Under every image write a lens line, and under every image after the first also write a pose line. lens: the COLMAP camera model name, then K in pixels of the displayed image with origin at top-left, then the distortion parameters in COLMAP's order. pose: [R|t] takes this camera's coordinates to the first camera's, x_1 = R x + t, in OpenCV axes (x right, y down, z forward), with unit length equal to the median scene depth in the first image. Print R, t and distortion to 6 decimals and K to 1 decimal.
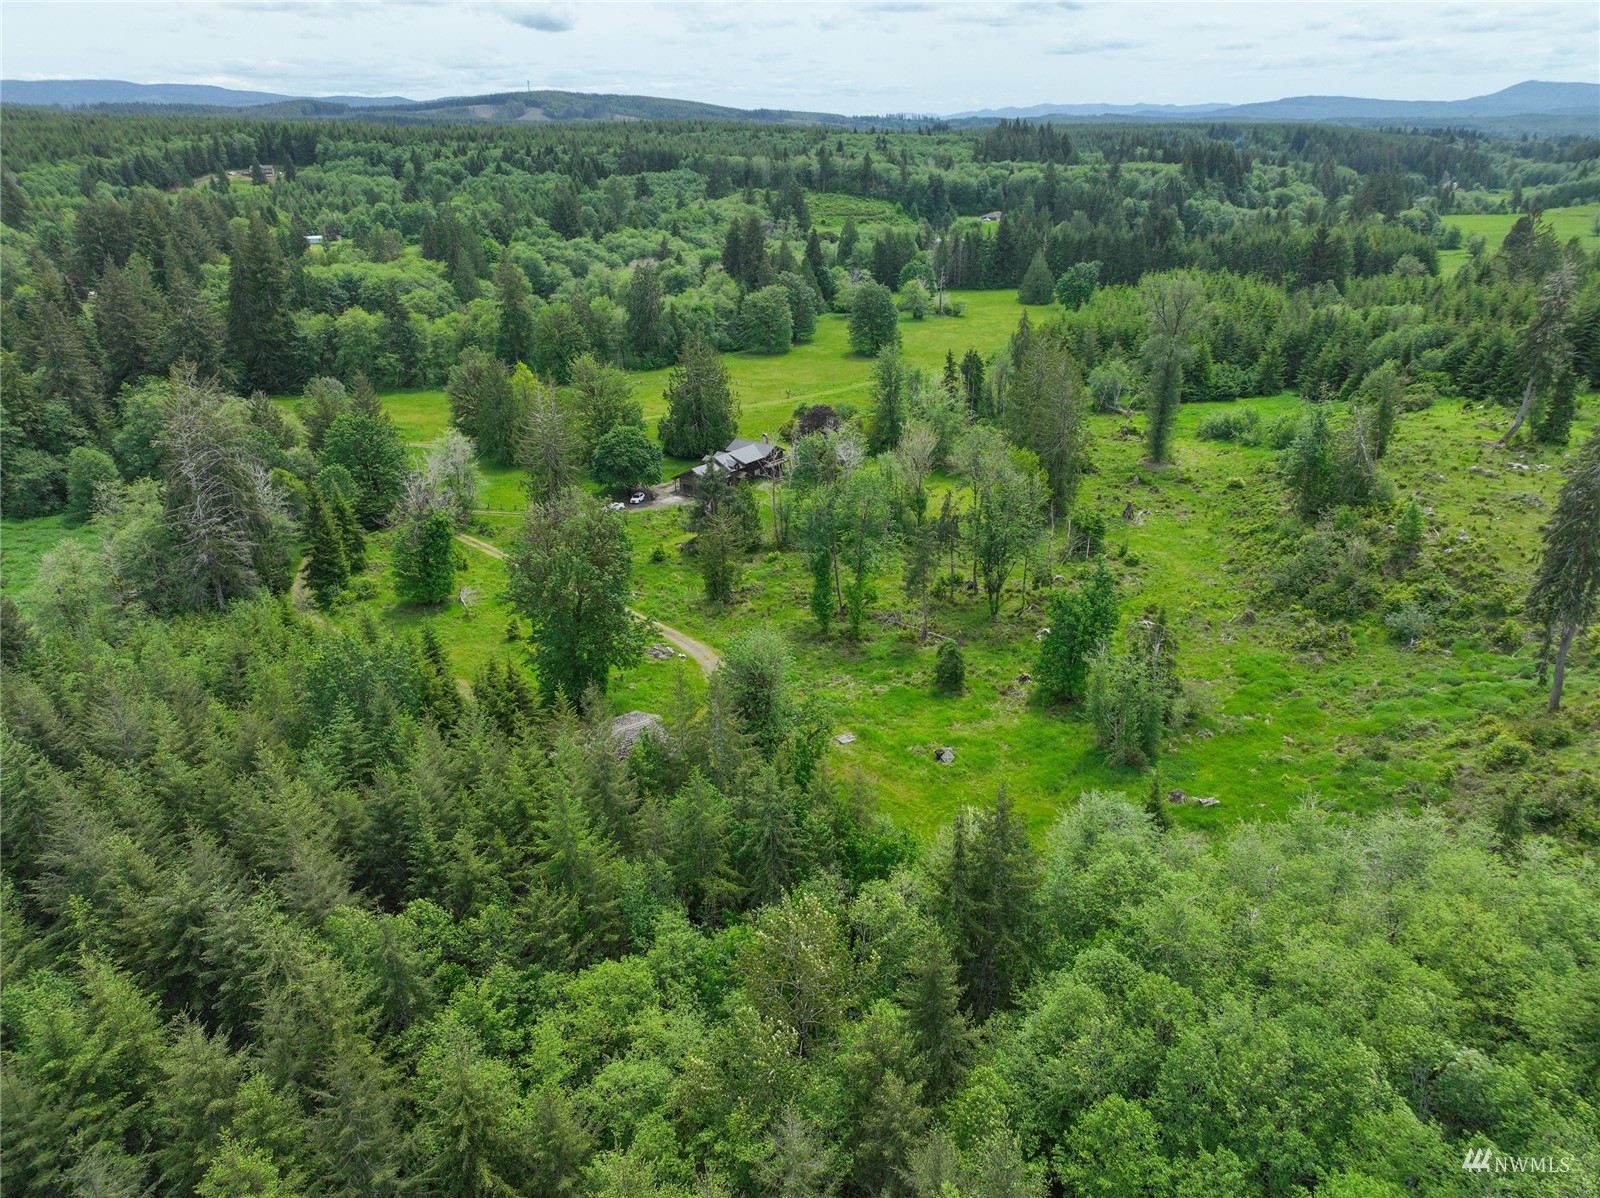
lens RADIAL K [[1127.3, 0, 800.0], [0, 1127.3, 599.0], [0, 0, 1]] dist [0.003651, 0.015965]
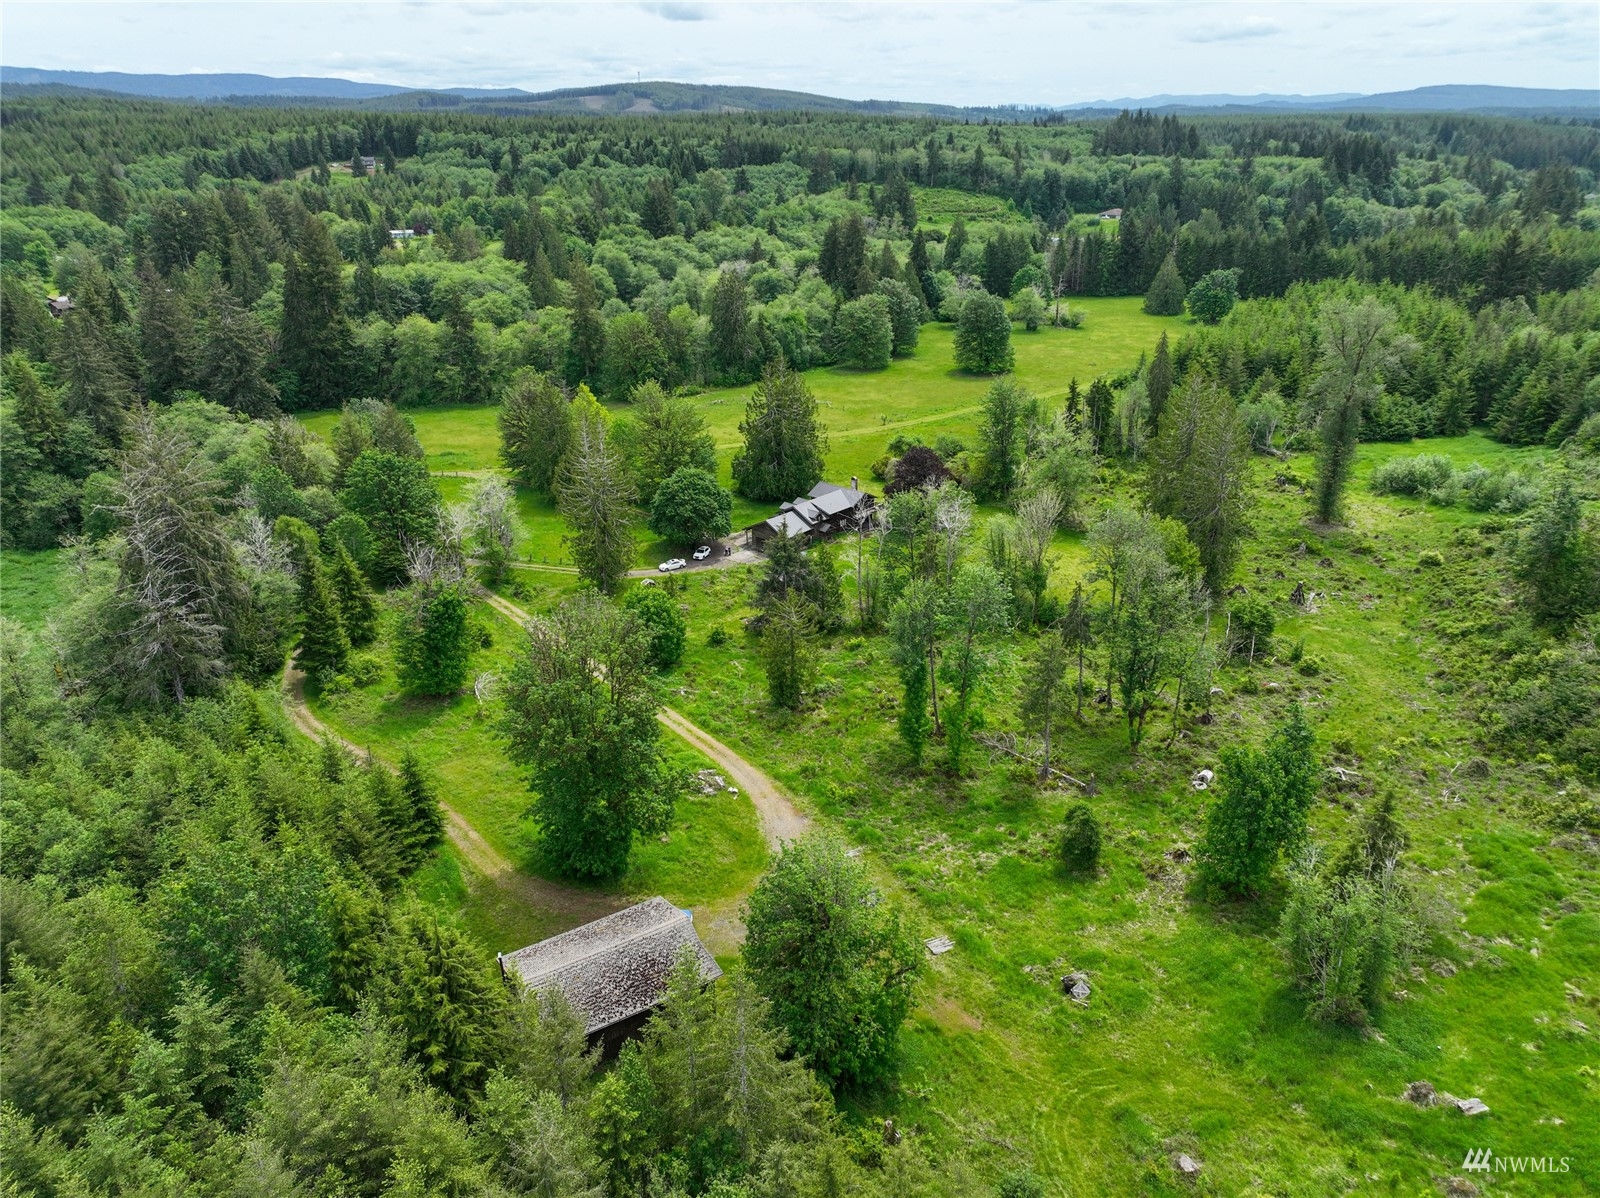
lens RADIAL K [[1127.8, 0, 800.0], [0, 1127.8, 599.0], [0, 0, 1]] dist [-0.001640, 0.022404]
pose [[0.996053, 0.035500, -0.081356, 0.000761], [-0.034949, 0.999356, 0.008186, -0.050791], [0.081594, -0.005310, 0.996651, 0.120860]]
